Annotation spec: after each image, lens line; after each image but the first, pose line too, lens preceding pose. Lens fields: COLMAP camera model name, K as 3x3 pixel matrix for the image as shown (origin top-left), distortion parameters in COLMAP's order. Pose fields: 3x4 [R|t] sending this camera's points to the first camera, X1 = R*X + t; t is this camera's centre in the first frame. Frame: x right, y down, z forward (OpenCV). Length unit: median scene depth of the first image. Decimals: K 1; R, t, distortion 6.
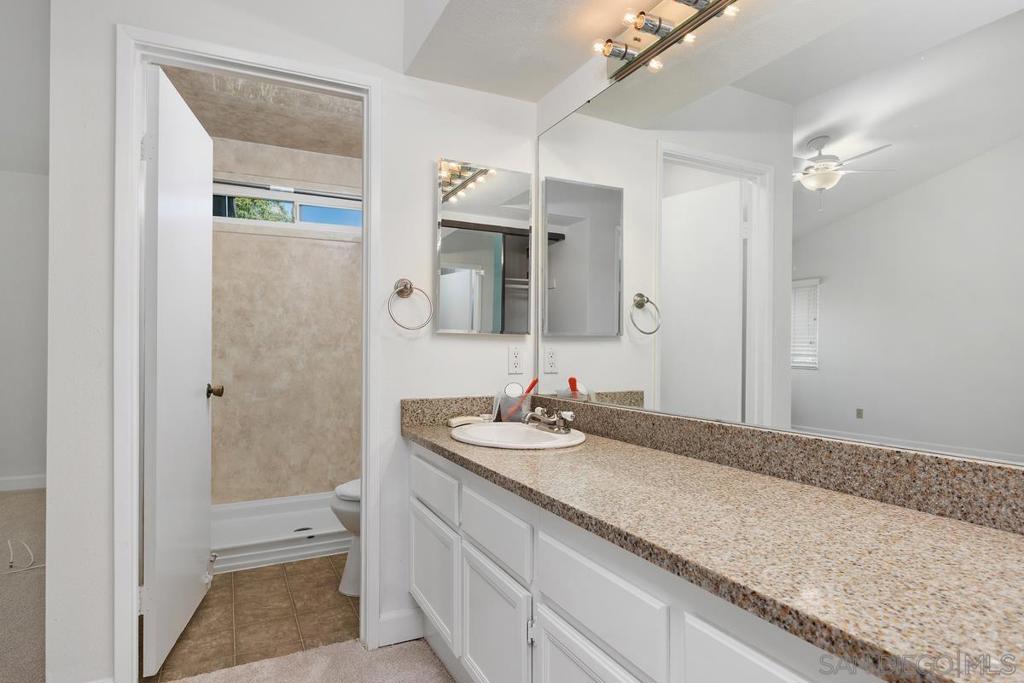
lens RADIAL K [[568.6, 0, 511.7], [0, 568.6, 344.7], [0, 0, 1]] dist [-0.001438, -0.000313]
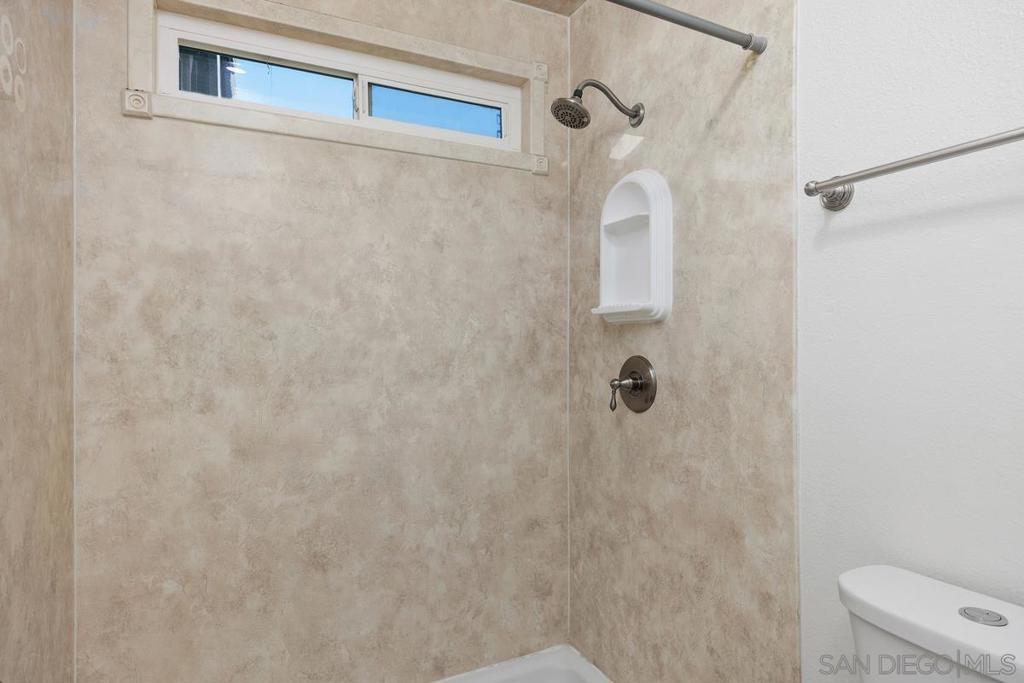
lens RADIAL K [[568.6, 0, 513.2], [0, 568.6, 339.6], [0, 0, 1]] dist [-0.001438, -0.000313]
pose [[0.999972, -0.004728, -0.005722, -0.254163], [0.004729, 0.999989, 0.000209, -0.029366], [0.005720, -0.000236, 0.999984, 0.530481]]
